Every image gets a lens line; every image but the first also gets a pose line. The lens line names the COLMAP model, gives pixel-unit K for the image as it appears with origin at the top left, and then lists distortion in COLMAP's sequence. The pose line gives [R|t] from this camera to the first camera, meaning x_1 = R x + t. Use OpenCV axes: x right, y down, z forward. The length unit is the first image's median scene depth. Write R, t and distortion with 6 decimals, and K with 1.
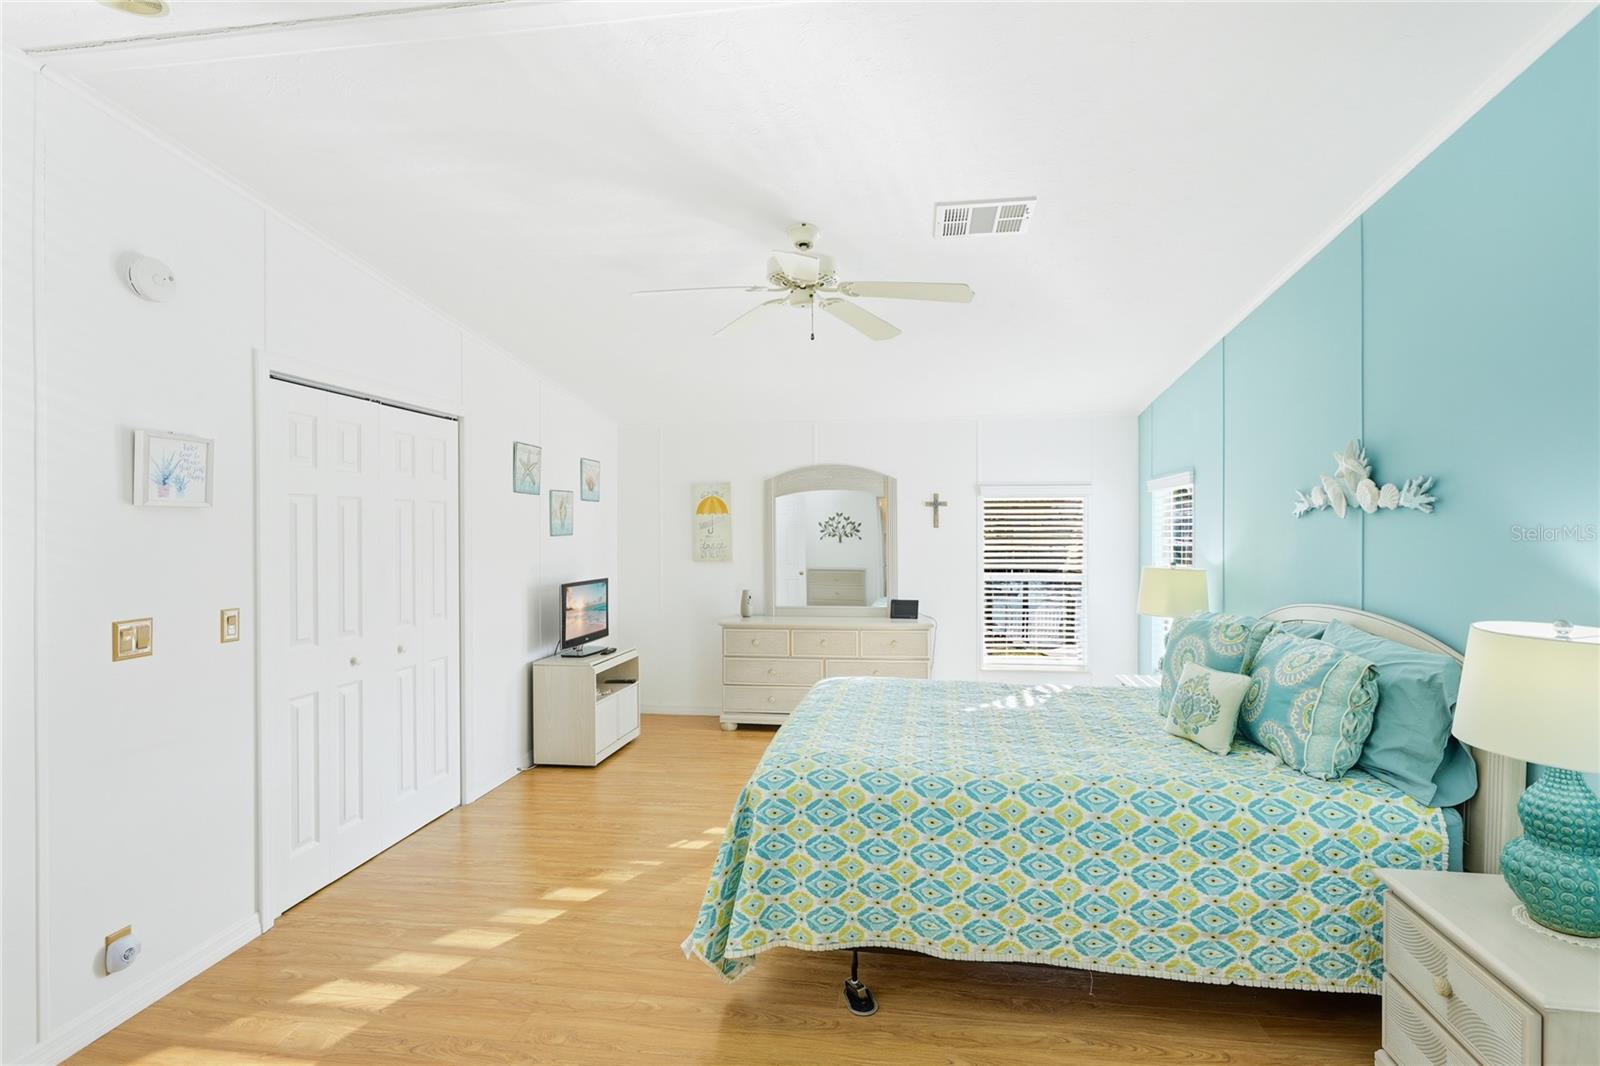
lens RADIAL K [[735.9, 0, 797.2], [0, 735.9, 533.5], [0, 0, 1]] dist [0.000714, -0.000777]
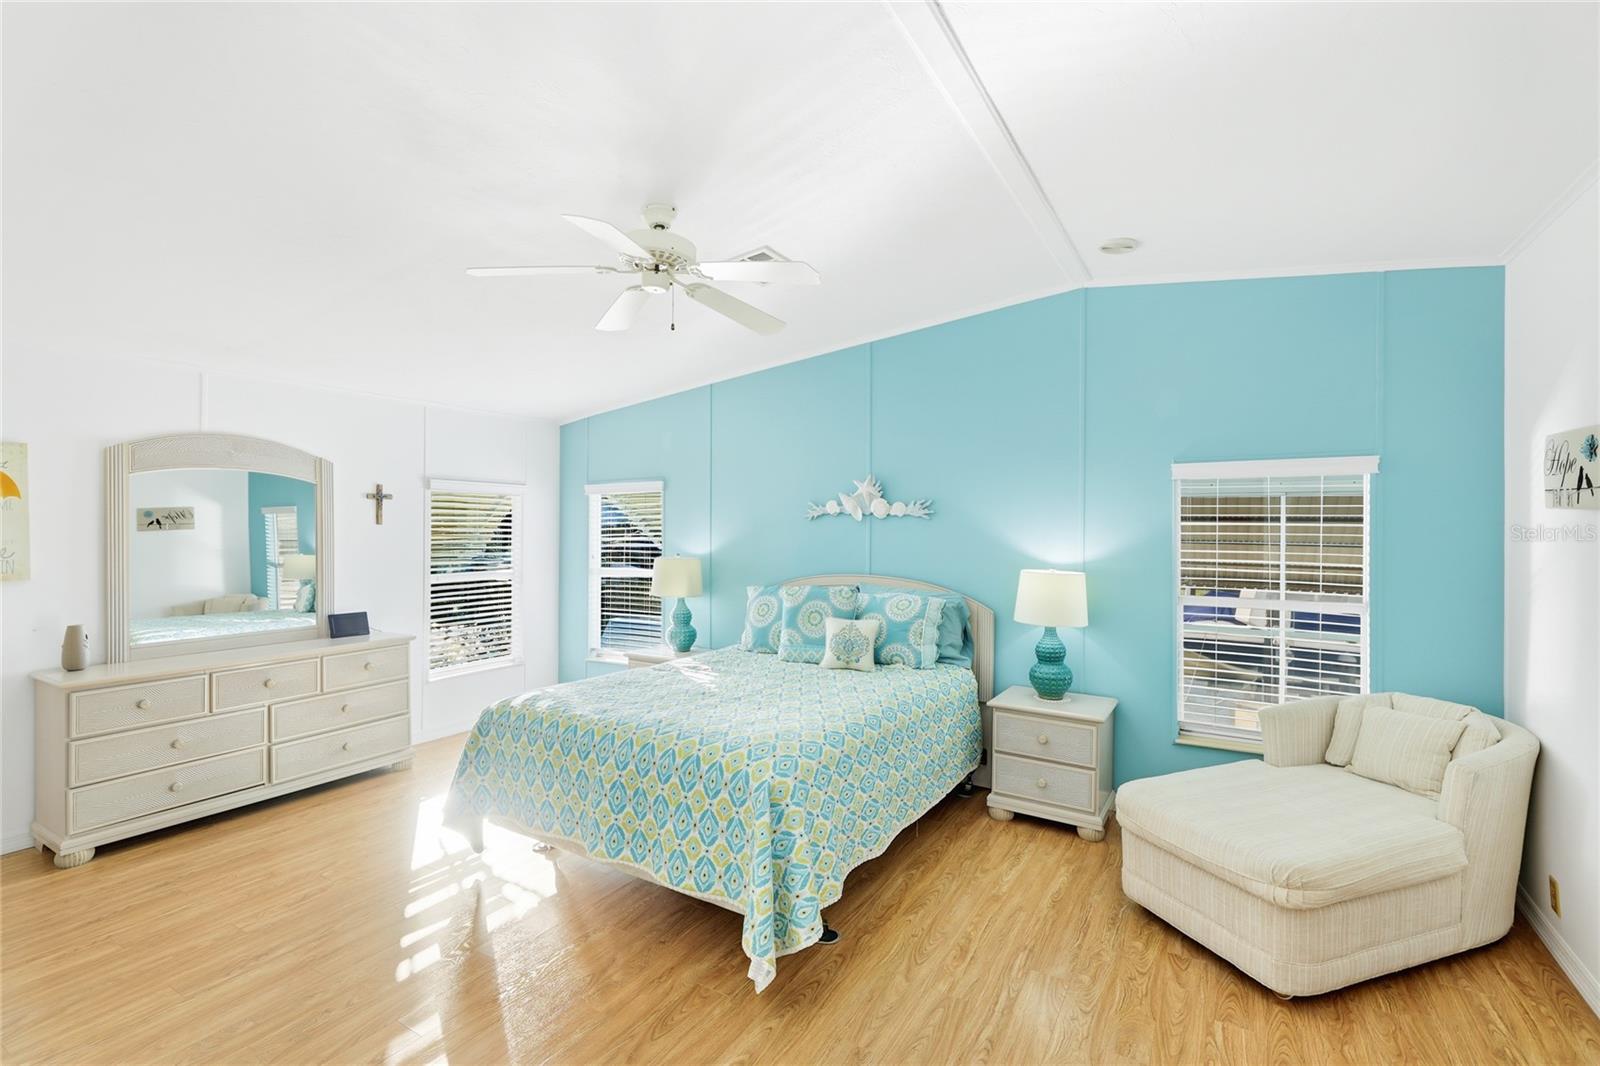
lens RADIAL K [[717.6, 0, 798.2], [0, 717.6, 531.9], [0, 0, 1]] dist [0.002481, -0.000187]
pose [[0.404486, -0.002654, 0.914540, -0.387119], [0.002935, 0.999994, 0.001604, 0.000598], [-0.914539, 0.002036, 0.404492, 0.233753]]
